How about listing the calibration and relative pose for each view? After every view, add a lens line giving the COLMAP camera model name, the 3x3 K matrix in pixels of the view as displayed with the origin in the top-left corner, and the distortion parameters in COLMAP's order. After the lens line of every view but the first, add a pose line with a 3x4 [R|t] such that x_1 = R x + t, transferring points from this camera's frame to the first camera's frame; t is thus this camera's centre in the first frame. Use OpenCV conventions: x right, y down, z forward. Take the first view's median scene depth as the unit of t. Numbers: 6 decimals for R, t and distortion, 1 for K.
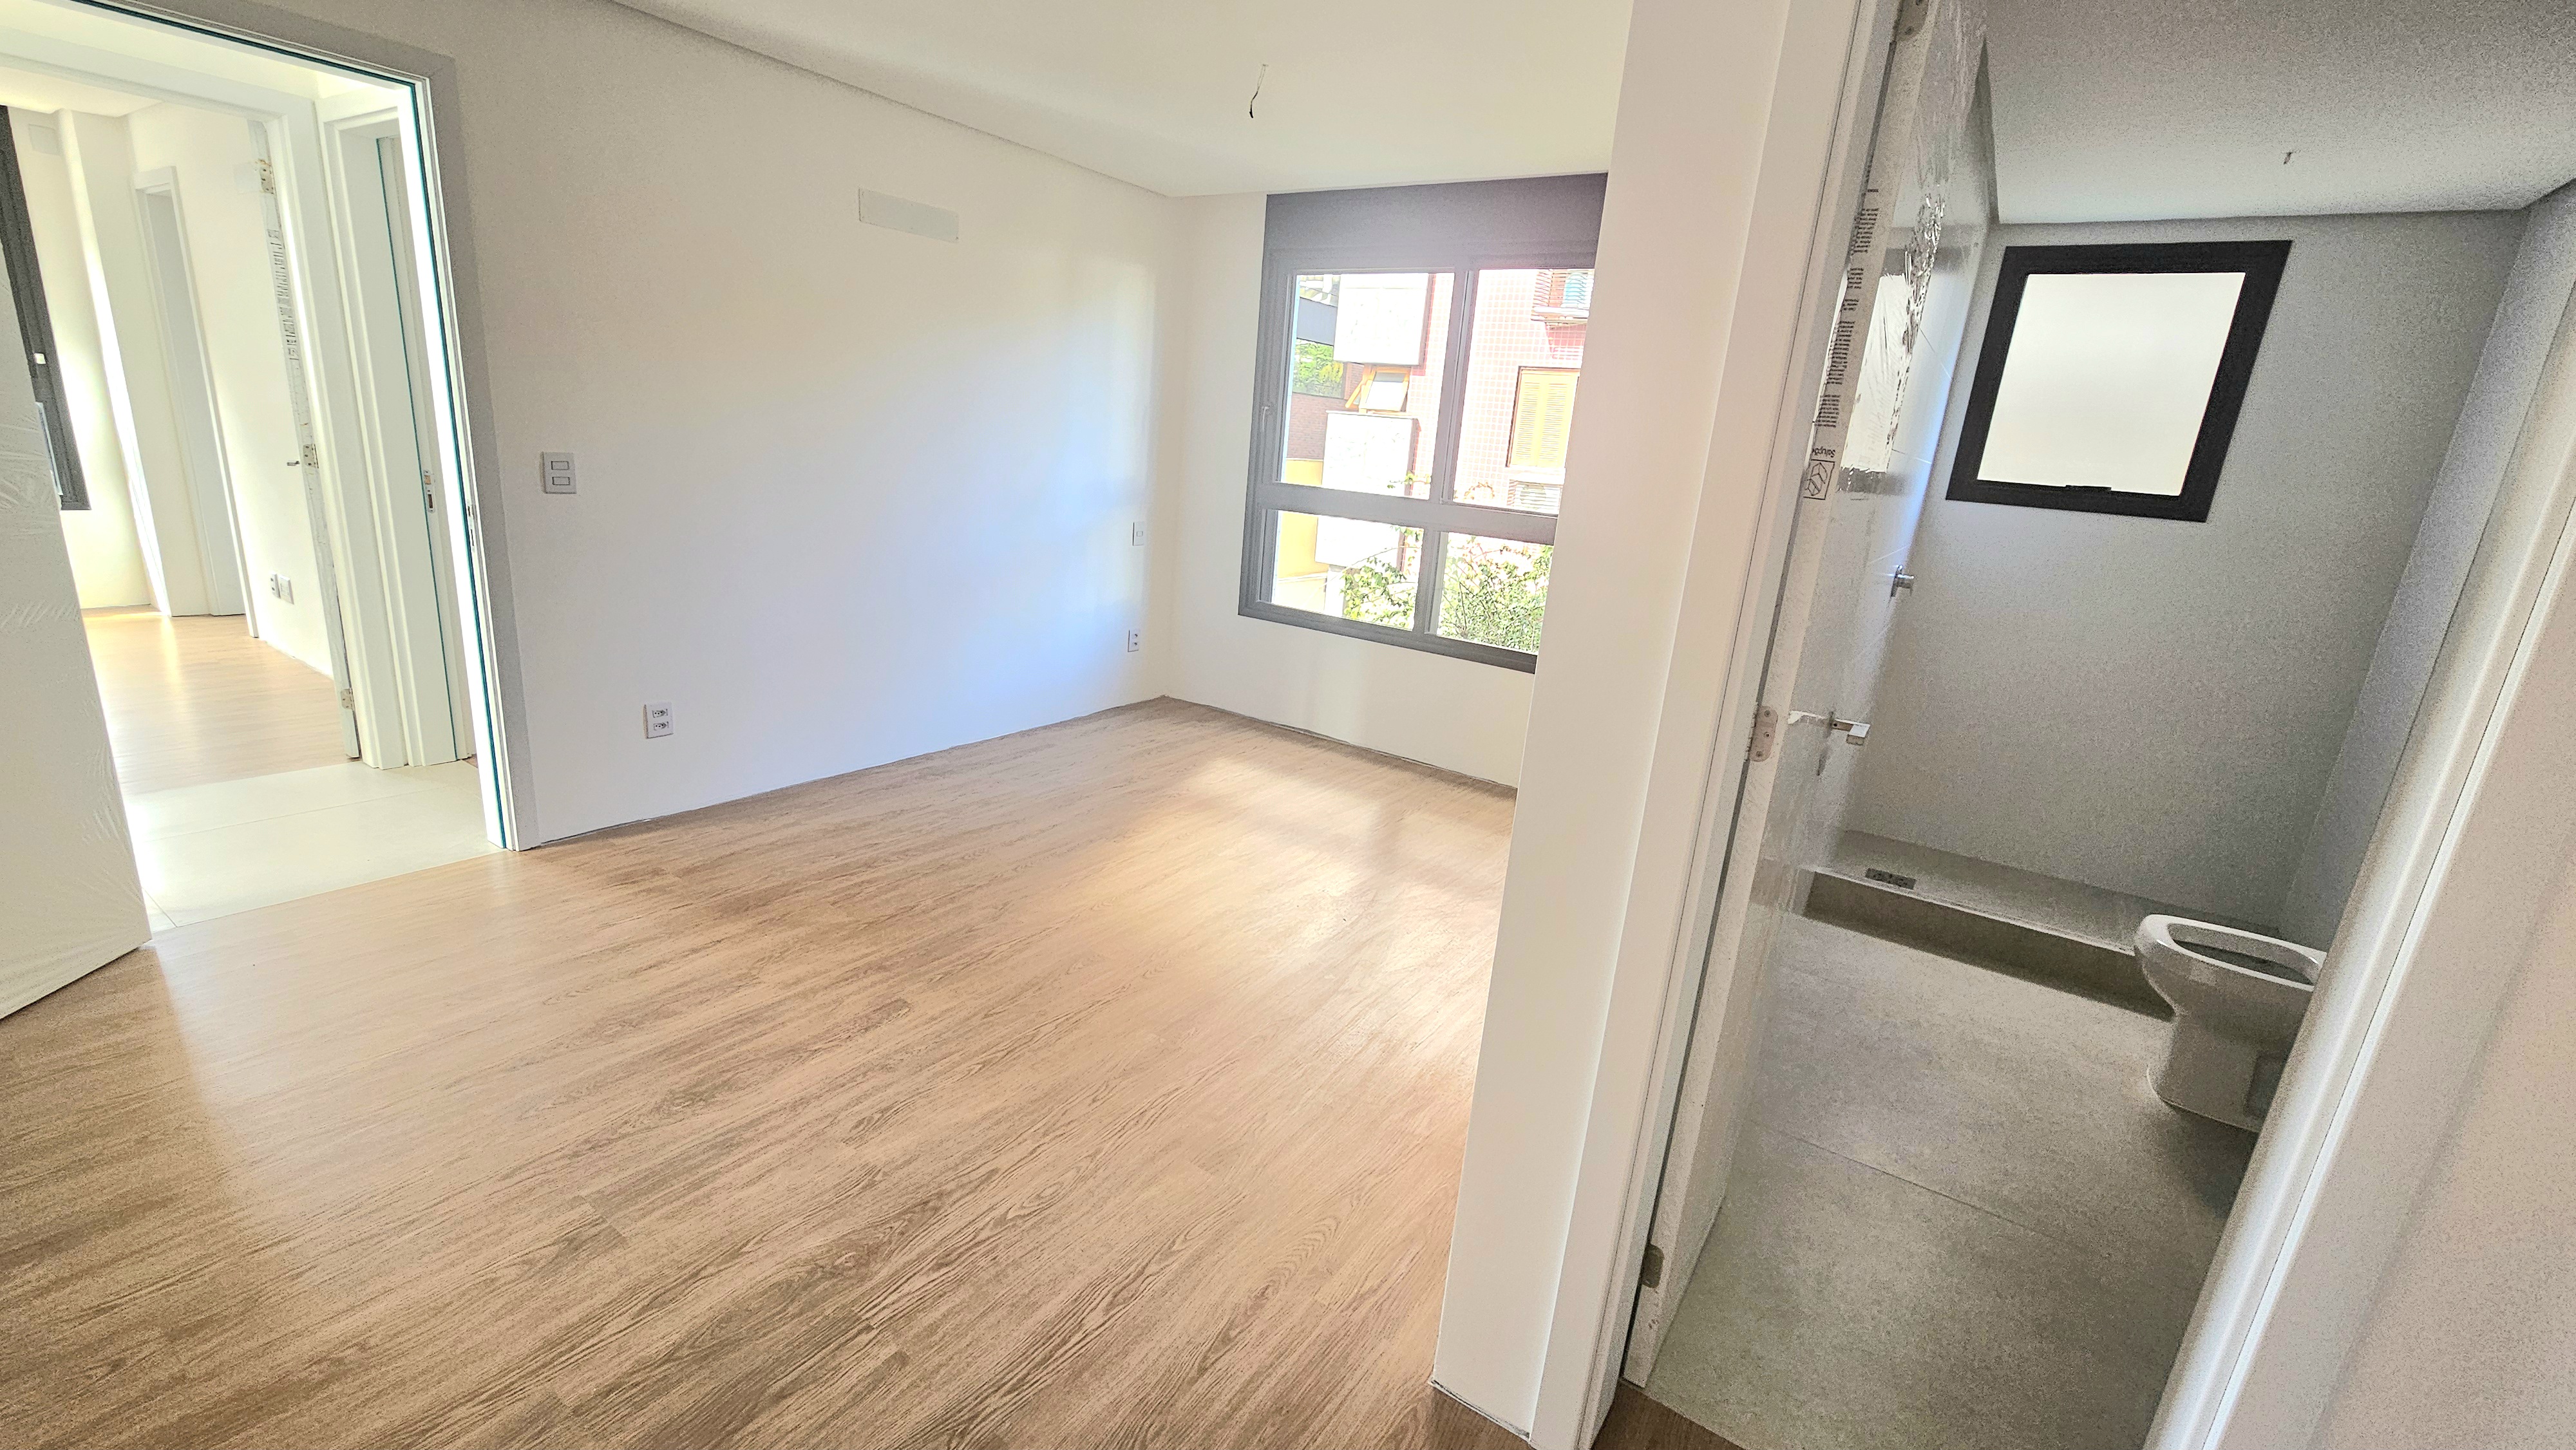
lens RADIAL K [[1055.0, 0, 1287.1], [0, 1055.0, 726.4], [0, 0, 1]] dist [-0.003229, -0.000127]
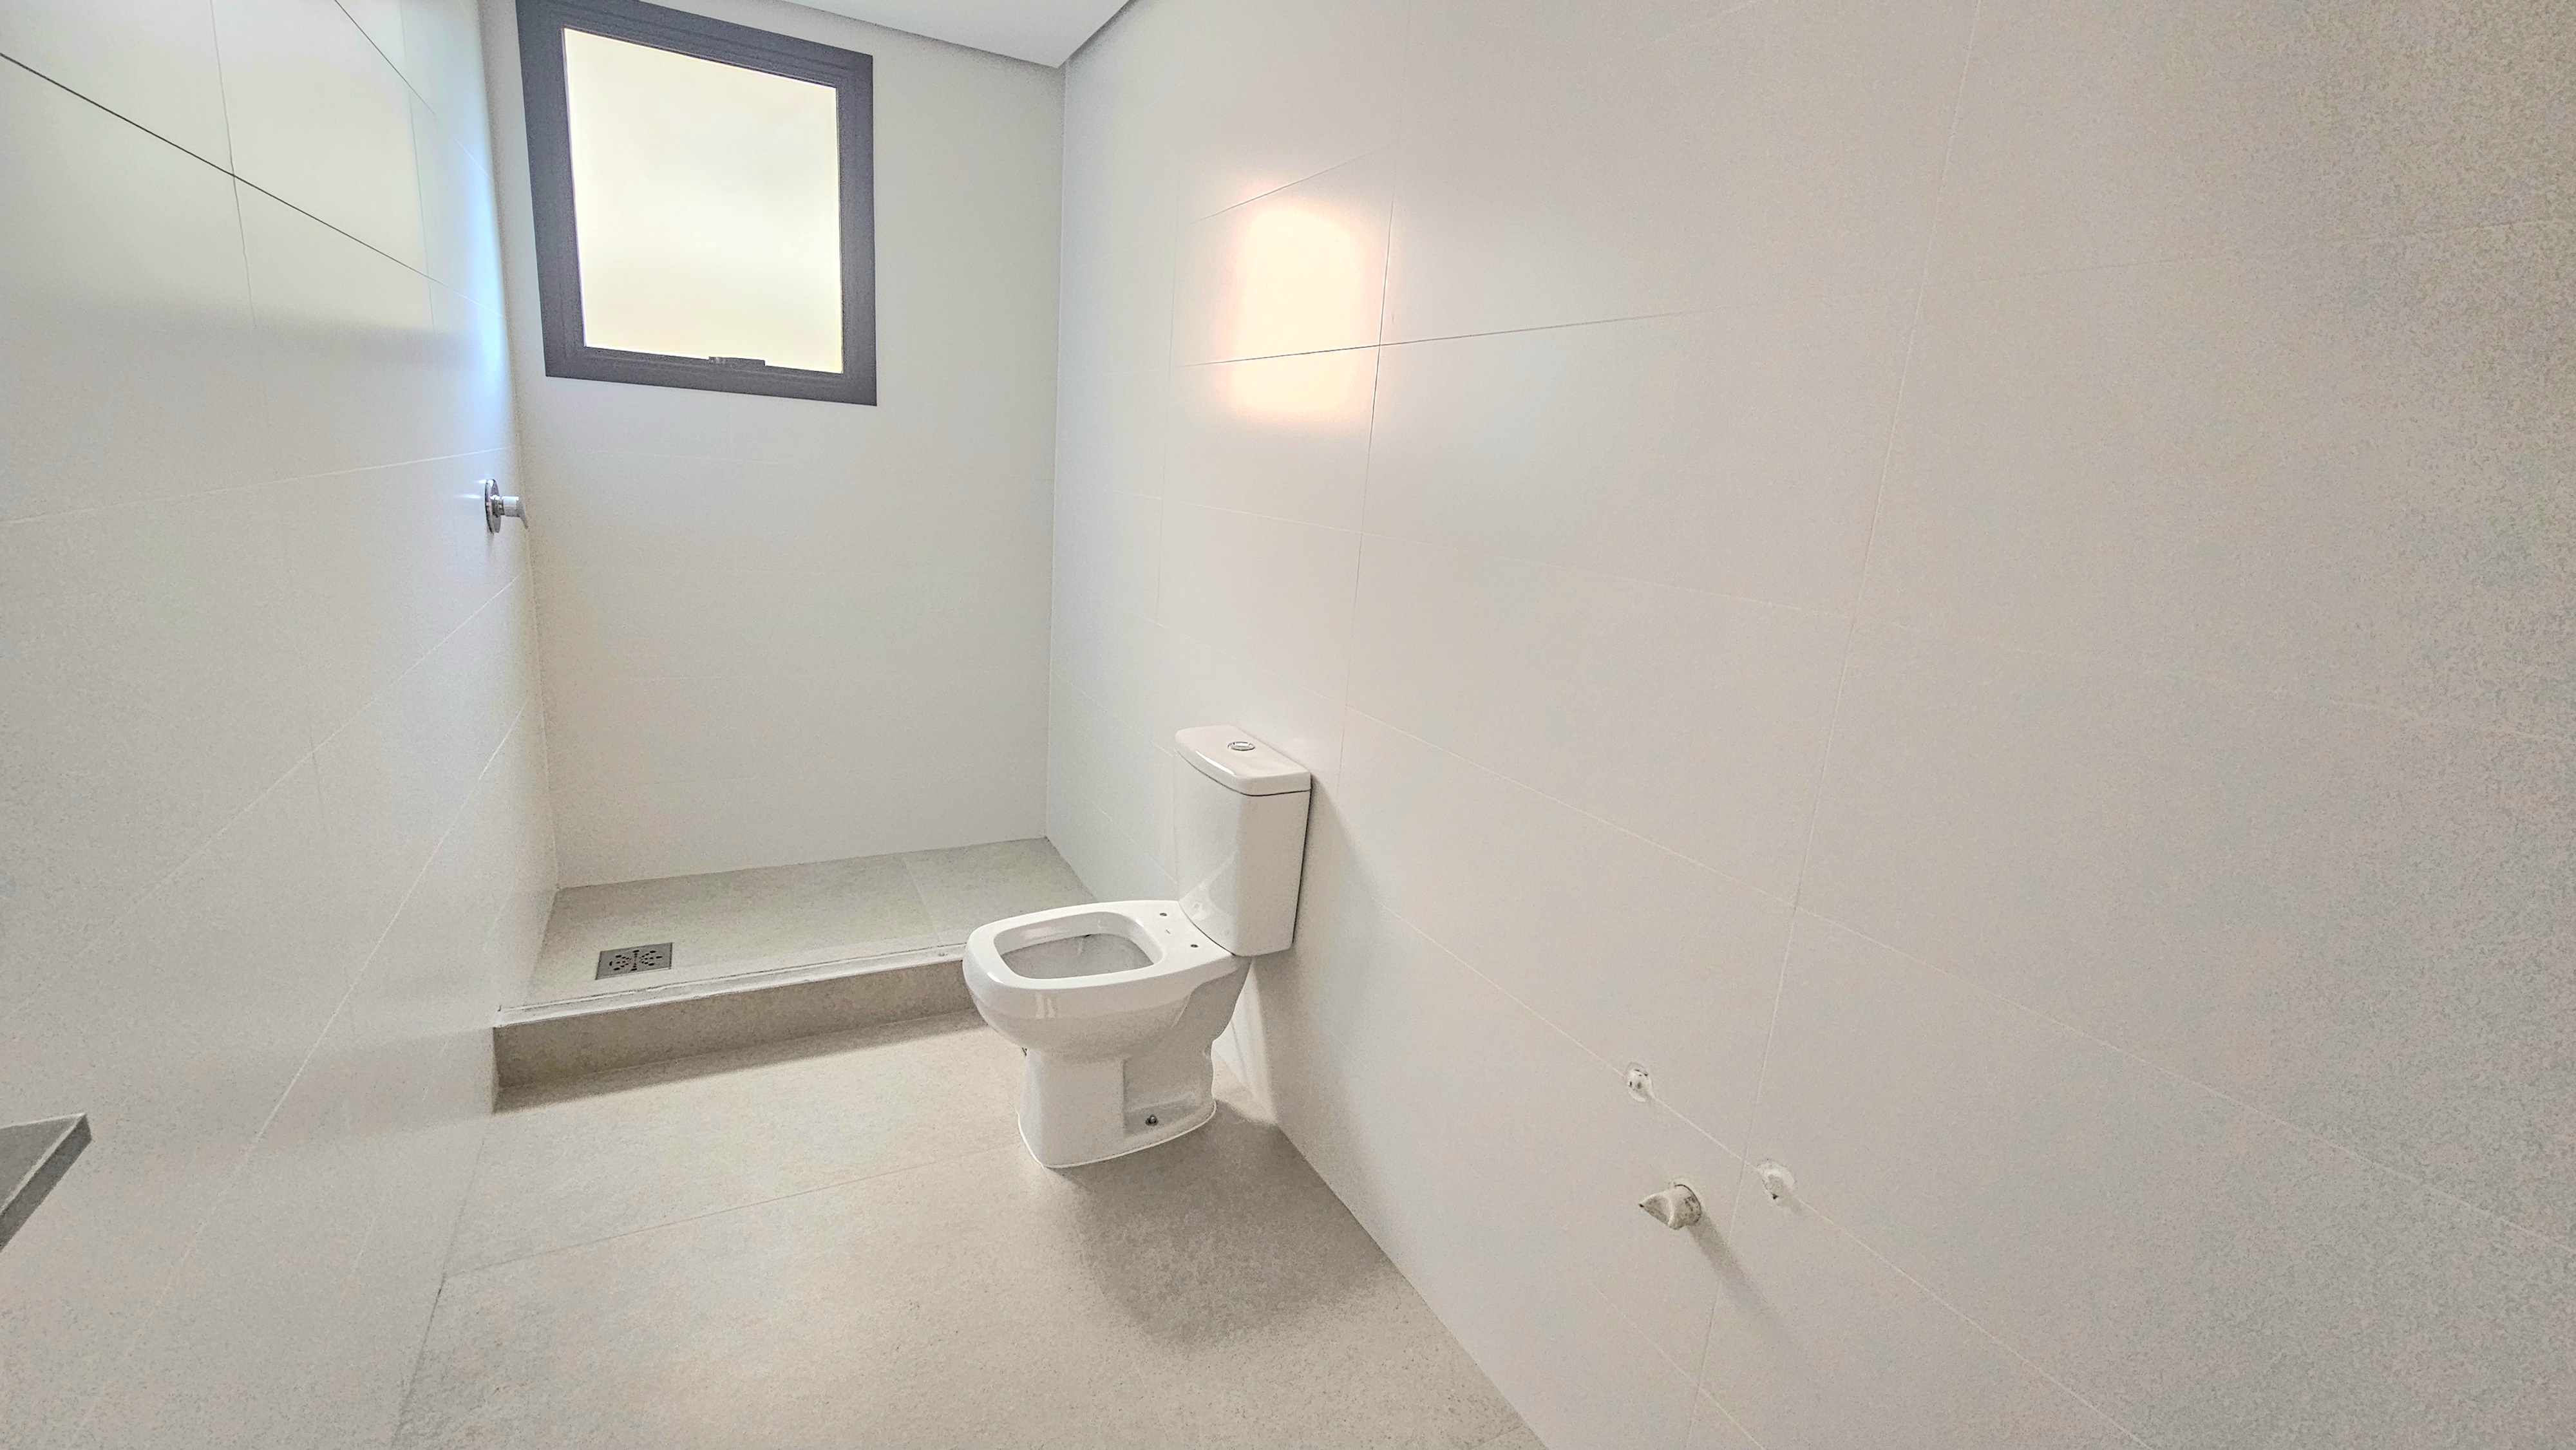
lens RADIAL K [[1055.0, 0, 1294.9], [0, 1055.0, 730.4], [0, 0, 1]] dist [-0.003229, -0.000127]
pose [[0.460062, -0.250105, 0.851934, 0.254964], [0.195377, 0.964505, 0.177645, -0.032788], [-0.866124, 0.084721, 0.492597, 0.329343]]
